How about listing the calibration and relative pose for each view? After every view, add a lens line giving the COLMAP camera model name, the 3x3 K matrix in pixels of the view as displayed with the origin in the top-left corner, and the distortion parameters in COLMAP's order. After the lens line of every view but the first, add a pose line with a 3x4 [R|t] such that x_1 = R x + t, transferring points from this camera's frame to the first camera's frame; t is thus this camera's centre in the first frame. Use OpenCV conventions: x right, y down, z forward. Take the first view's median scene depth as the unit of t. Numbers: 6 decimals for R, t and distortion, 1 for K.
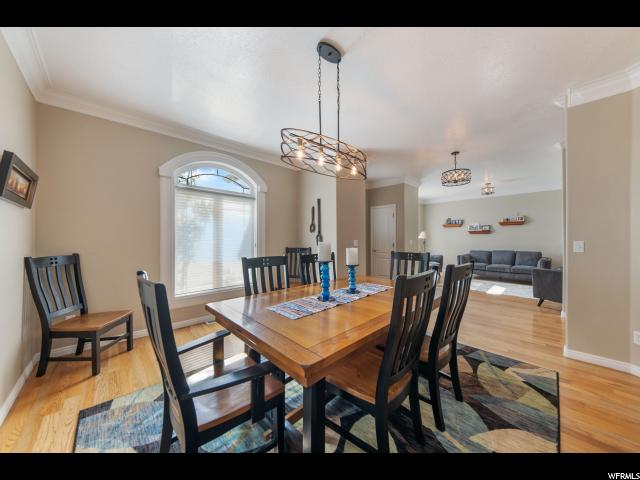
lens RADIAL K [[223.3, 0, 320.0], [0, 223.3, 240.0], [0, 0, 1]] dist [-0.000420, -0.000075]
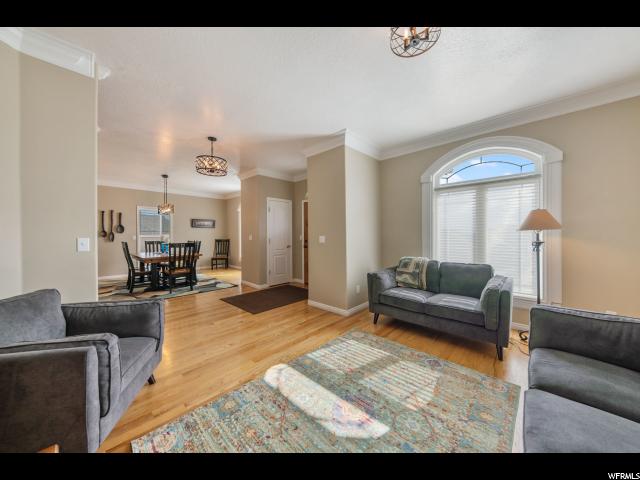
lens RADIAL K [[223.3, 0, 320.0], [0, 223.3, 240.0], [0, 0, 1]] dist [-0.000420, -0.000075]
pose [[0.059766, 0.007684, -0.998183, 0.425002], [-0.010125, 0.999924, 0.007091, 0.022787], [0.998161, 0.009683, 0.059840, 0.304162]]
